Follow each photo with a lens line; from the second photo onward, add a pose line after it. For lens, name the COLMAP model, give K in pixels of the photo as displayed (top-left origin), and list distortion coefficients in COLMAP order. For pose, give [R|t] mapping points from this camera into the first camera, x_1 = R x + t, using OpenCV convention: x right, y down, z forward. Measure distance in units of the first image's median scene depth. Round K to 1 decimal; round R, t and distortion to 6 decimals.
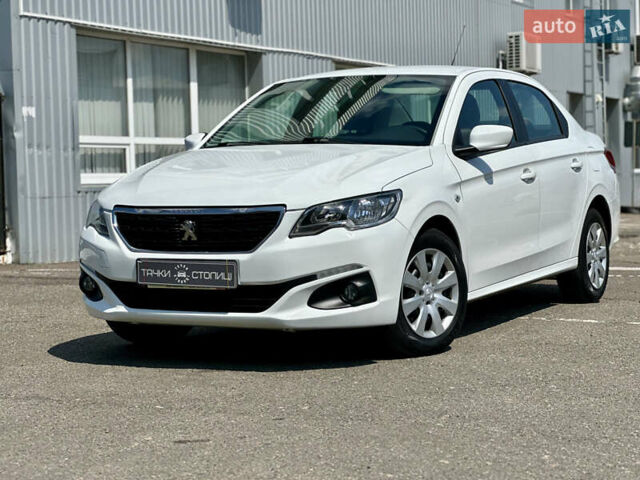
lens RADIAL K [[1422.1, 0, 320.0], [0, 1422.1, 240.0], [0, 0, 1]] dist [0.041275, 0.823687]
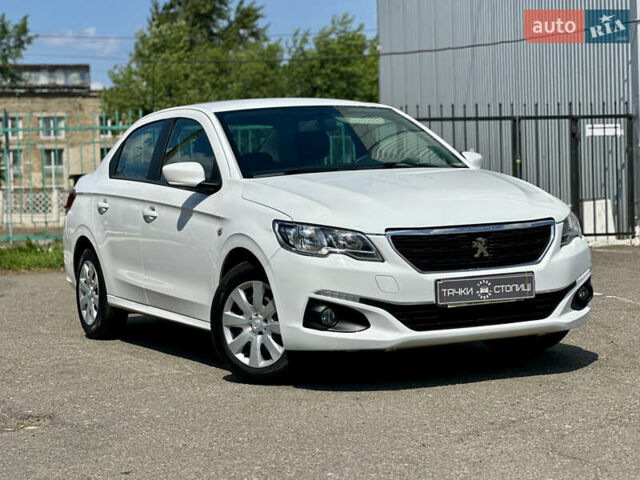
lens RADIAL K [[1422.1, 0, 320.0], [0, 1422.1, 240.0], [0, 0, 1]] dist [0.041275, 0.823687]
pose [[0.592859, -0.044169, 0.804094, -0.993029], [0.077274, 0.997007, -0.002209, -0.018890], [-0.801590, 0.063446, 0.594498, 0.480311]]
